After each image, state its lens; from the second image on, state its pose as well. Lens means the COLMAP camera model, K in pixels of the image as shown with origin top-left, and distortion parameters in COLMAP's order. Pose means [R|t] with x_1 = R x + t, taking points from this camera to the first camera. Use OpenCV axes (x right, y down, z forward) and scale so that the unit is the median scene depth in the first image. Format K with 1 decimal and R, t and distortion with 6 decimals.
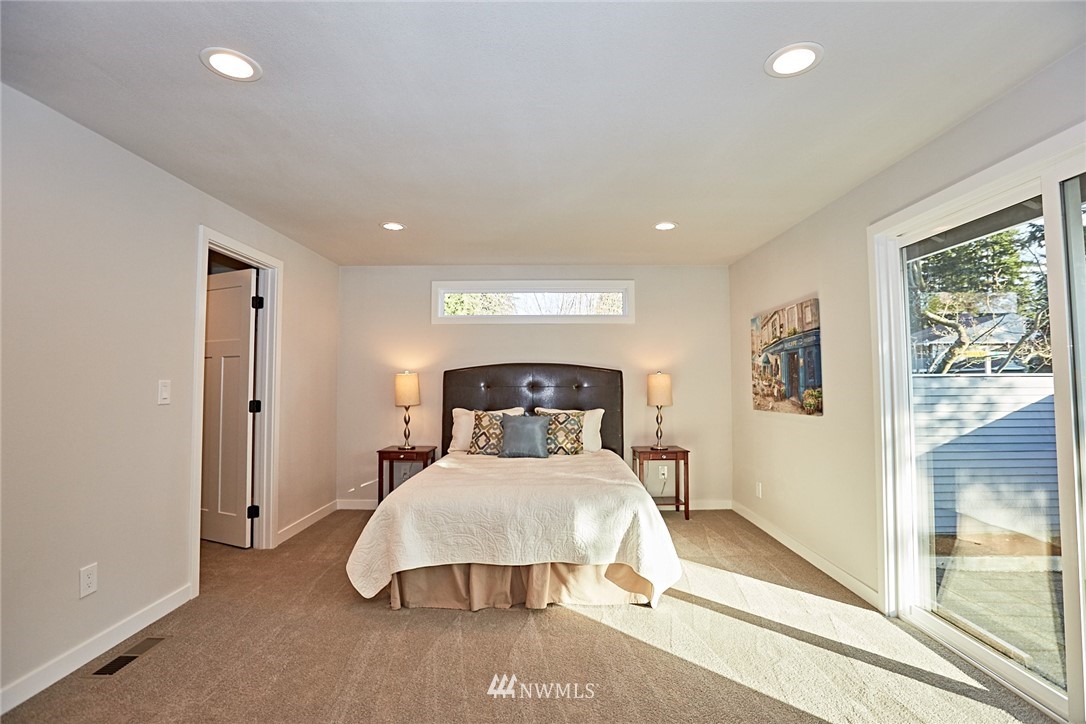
lens RADIAL K [[497.1, 0, 543.3], [0, 497.1, 359.3], [0, 0, 1]] dist [-0.029330, 0.008562]
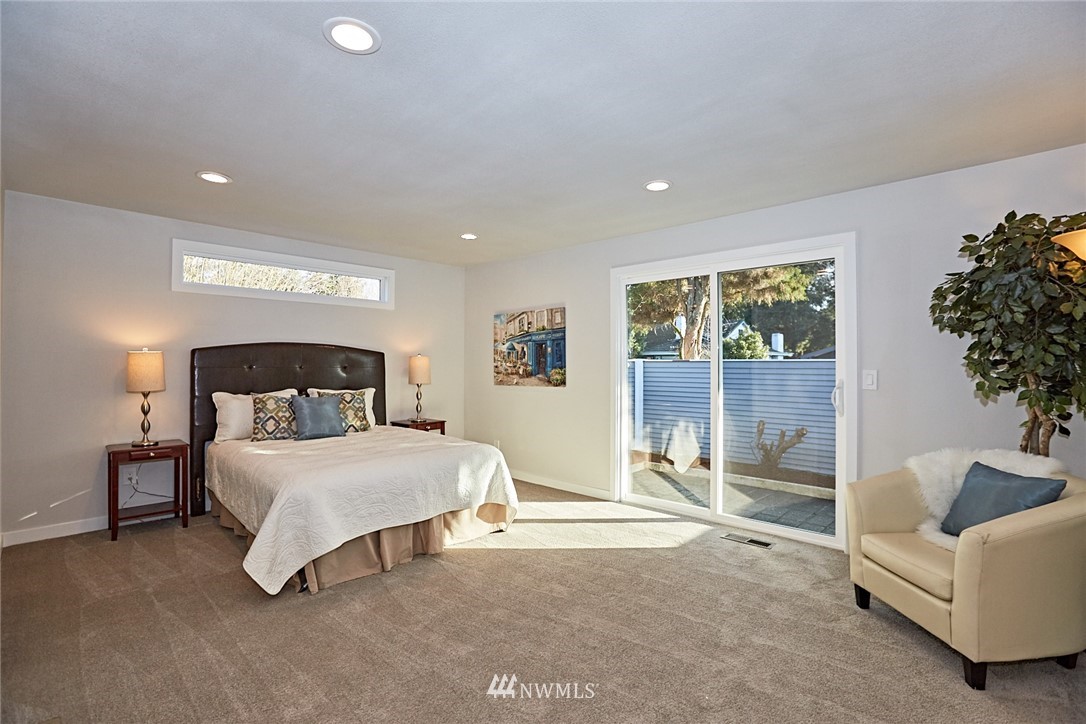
lens RADIAL K [[497.1, 0, 531.5], [0, 497.1, 362.2], [0, 0, 1]] dist [-0.029330, 0.008562]
pose [[0.700934, 0.007366, 0.713188, -0.489771], [-0.037964, 0.998914, 0.026995, 0.003228], [-0.712215, -0.045997, 0.700453, 0.016492]]
